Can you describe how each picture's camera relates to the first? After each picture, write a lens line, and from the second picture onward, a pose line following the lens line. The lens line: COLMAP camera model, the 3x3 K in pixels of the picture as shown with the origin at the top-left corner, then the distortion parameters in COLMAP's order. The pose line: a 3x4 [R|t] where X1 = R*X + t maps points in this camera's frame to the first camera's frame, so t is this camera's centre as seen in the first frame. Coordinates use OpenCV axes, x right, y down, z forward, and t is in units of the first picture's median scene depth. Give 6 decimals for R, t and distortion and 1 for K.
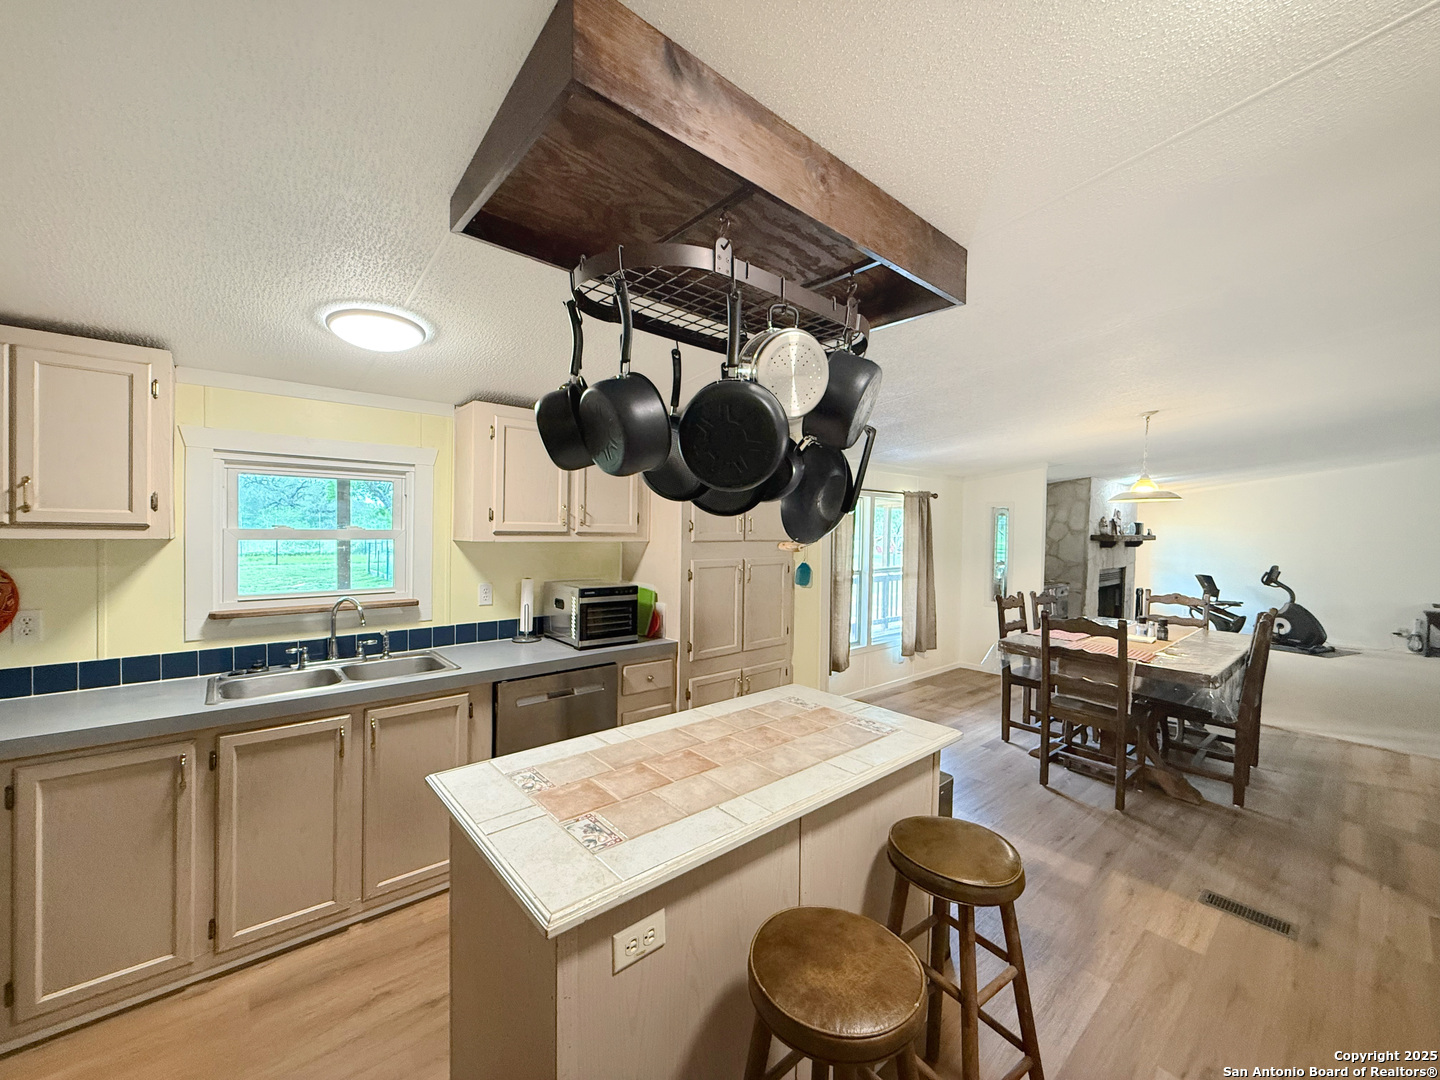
lens RADIAL K [[574.3, 0, 719.3], [0, 574.3, 533.4], [0, 0, 1]] dist [0.002897, -0.001677]
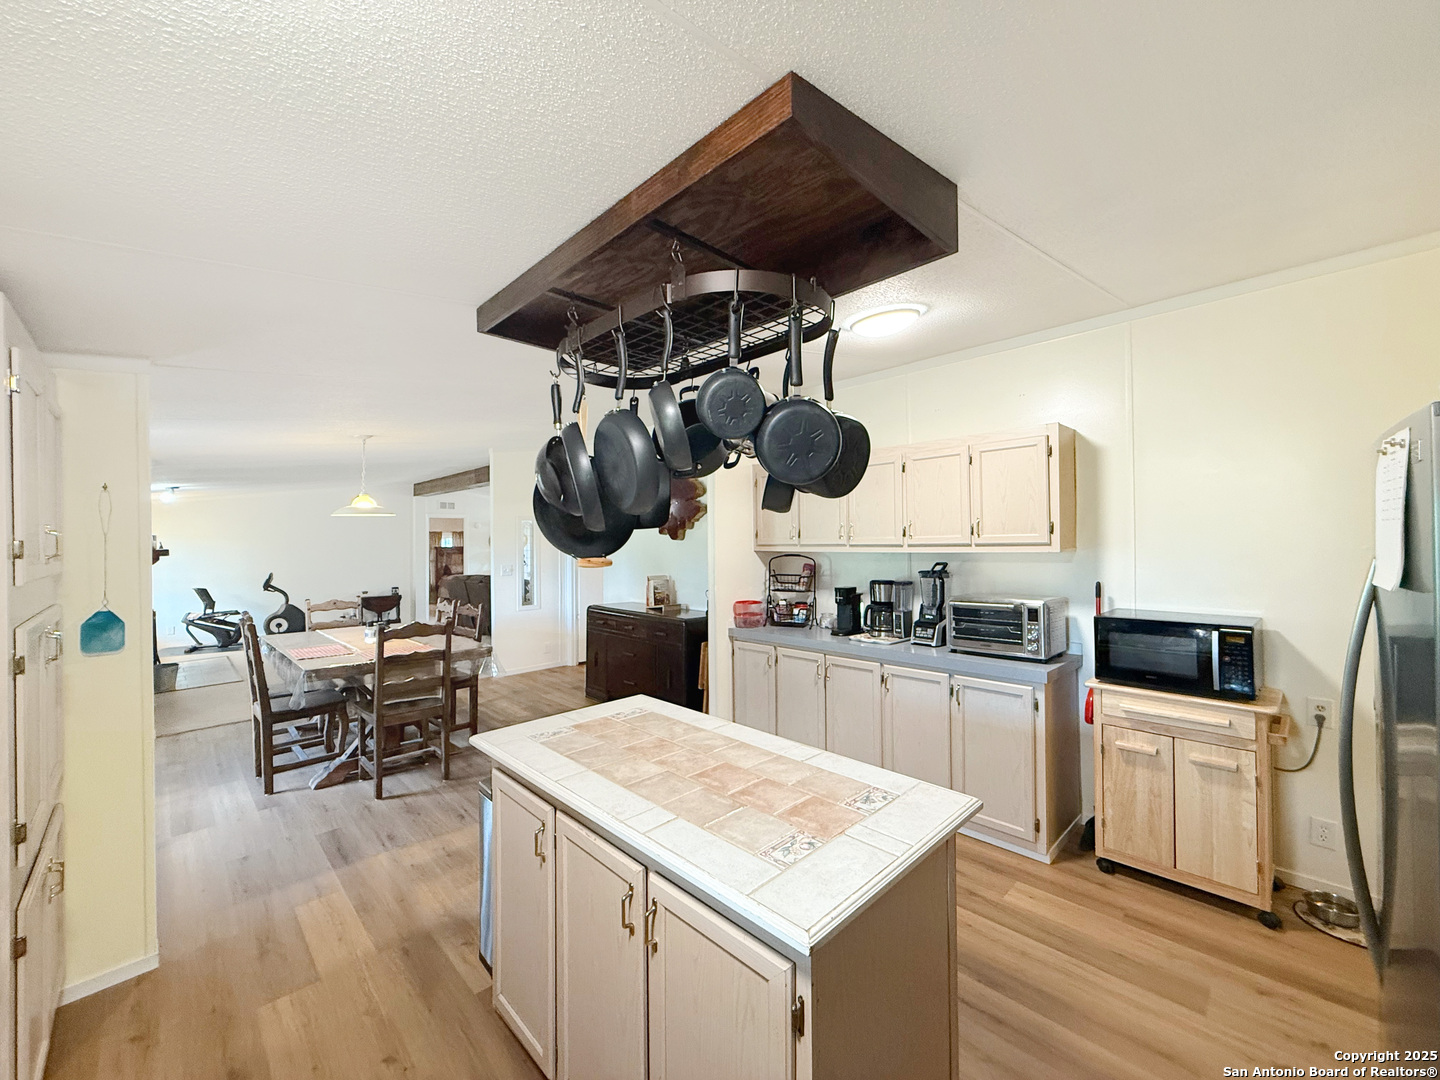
lens RADIAL K [[574.3, 0, 718.8], [0, 574.3, 535.5], [0, 0, 1]] dist [0.002897, -0.001677]
pose [[-0.065989, -0.004383, 0.997811, -0.659651], [0.019764, 0.999788, 0.005699, -0.017643], [-0.997625, 0.020097, -0.065889, 0.660960]]
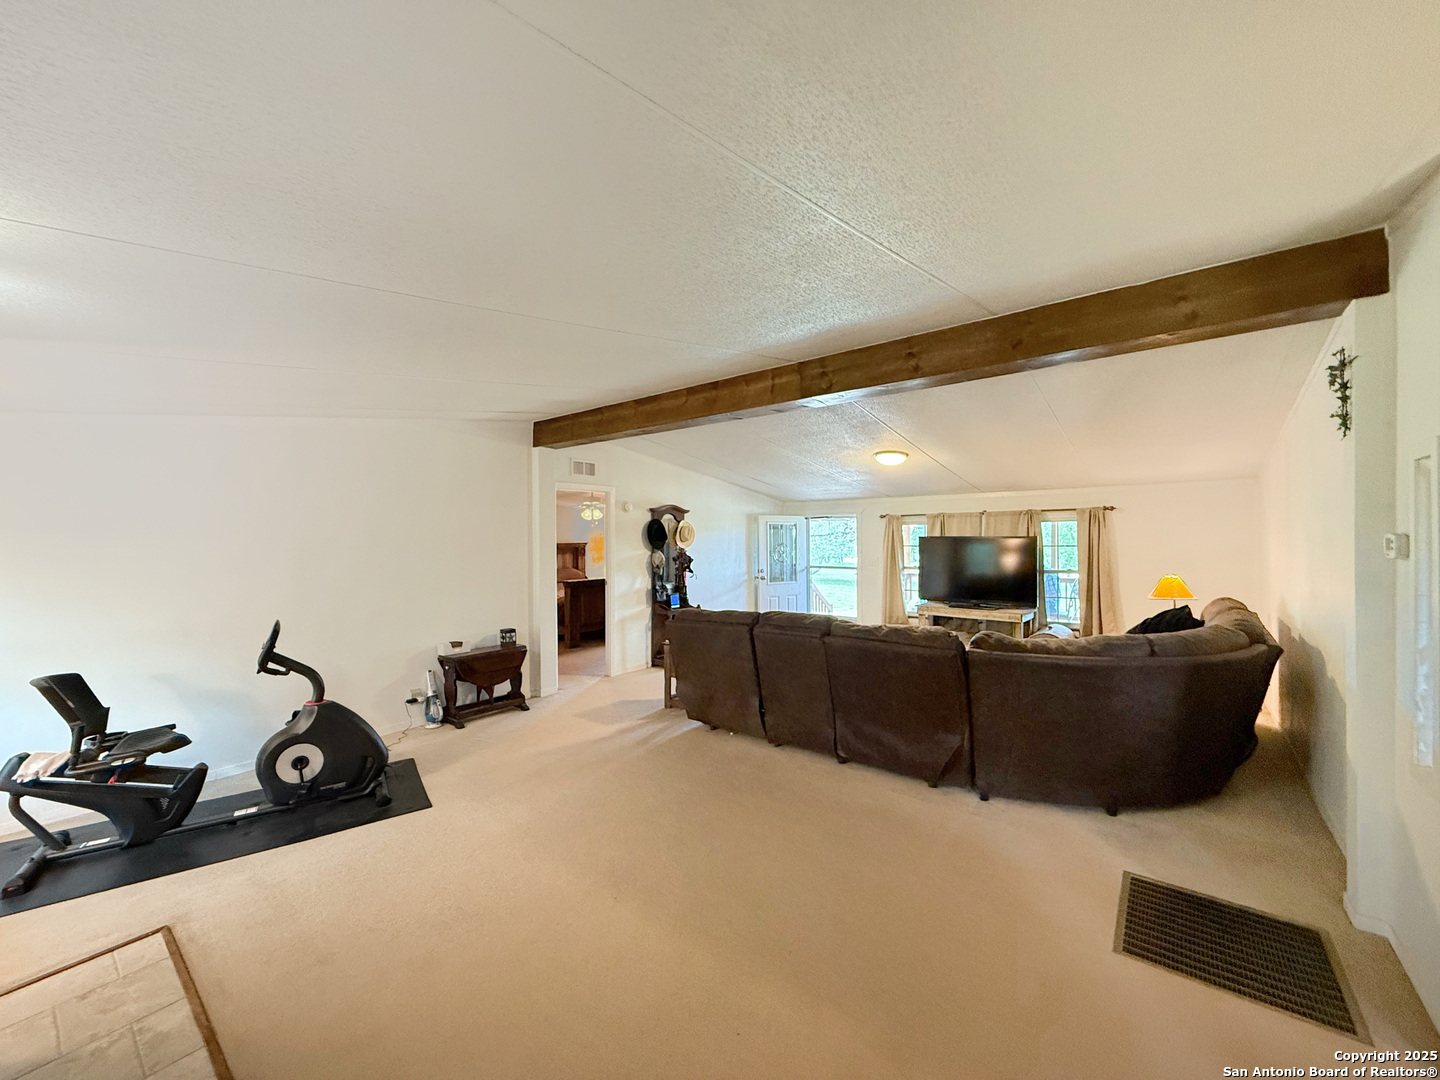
lens RADIAL K [[574.3, 0, 720.2], [0, 574.3, 540.9], [0, 0, 1]] dist [0.002897, -0.001677]
pose [[-0.186076, -0.022542, 0.982277, 1.620182], [0.018453, 0.999480, 0.026433, -0.020694], [-0.982362, 0.023044, -0.185563, 2.453947]]
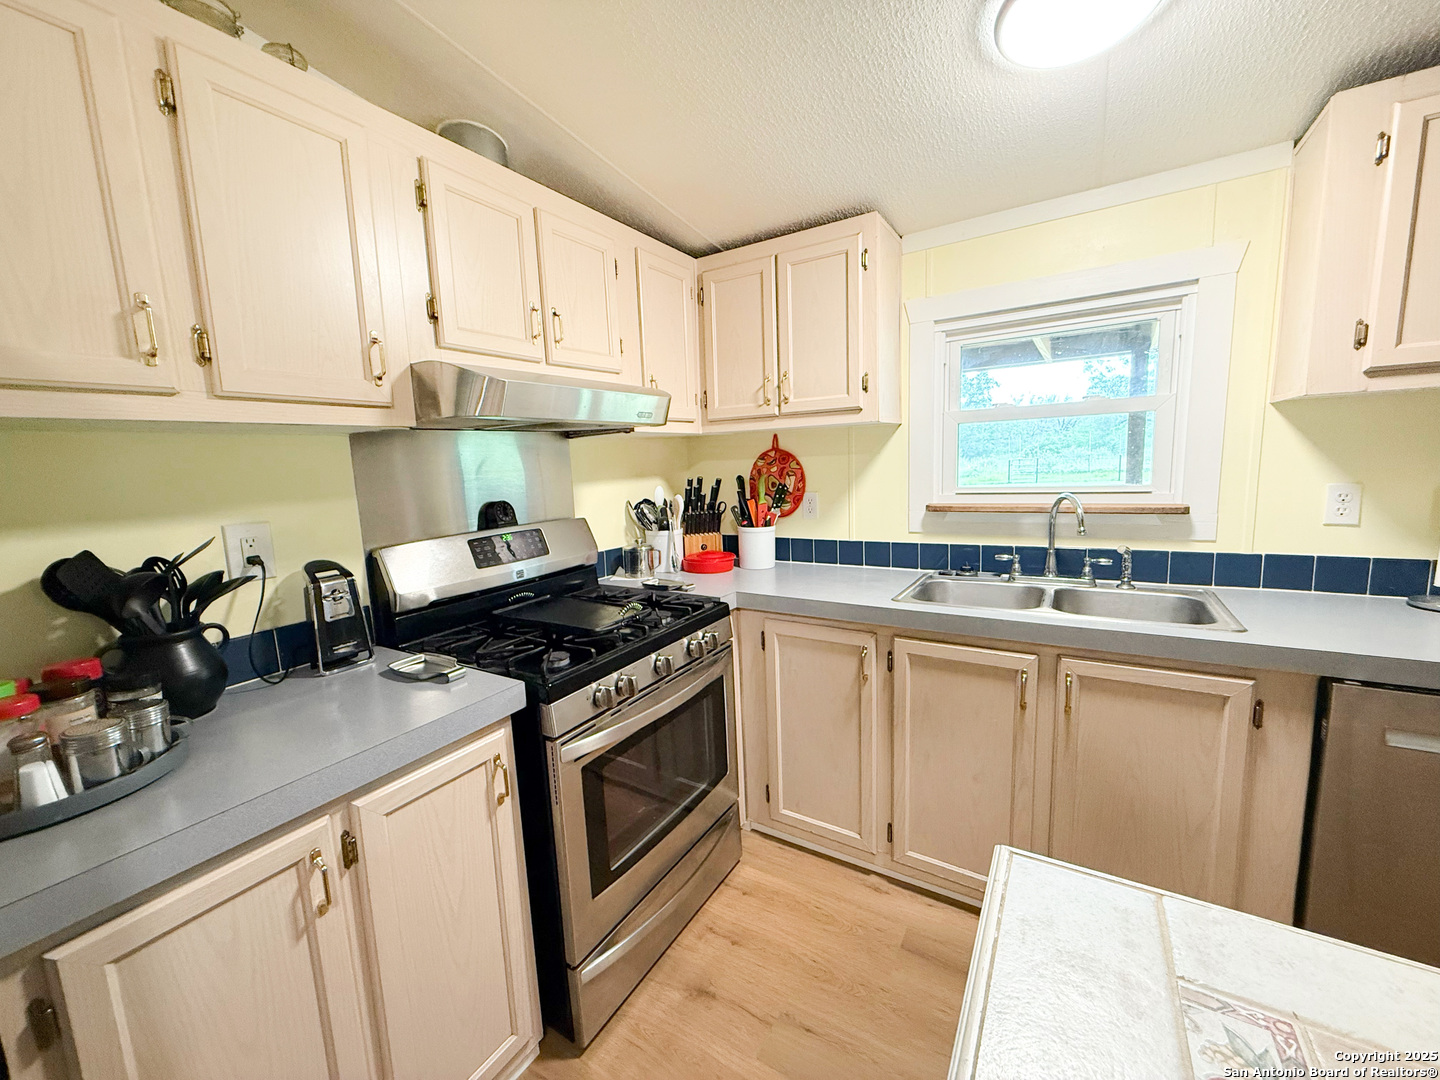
lens RADIAL K [[574.3, 0, 714.2], [0, 574.3, 540.9], [0, 0, 1]] dist [0.002897, -0.001677]
pose [[0.289923, 0.107634, -0.950978, -0.093235], [0.039464, 0.991466, 0.124248, 0.065575], [0.956236, -0.073552, 0.283201, 0.389587]]
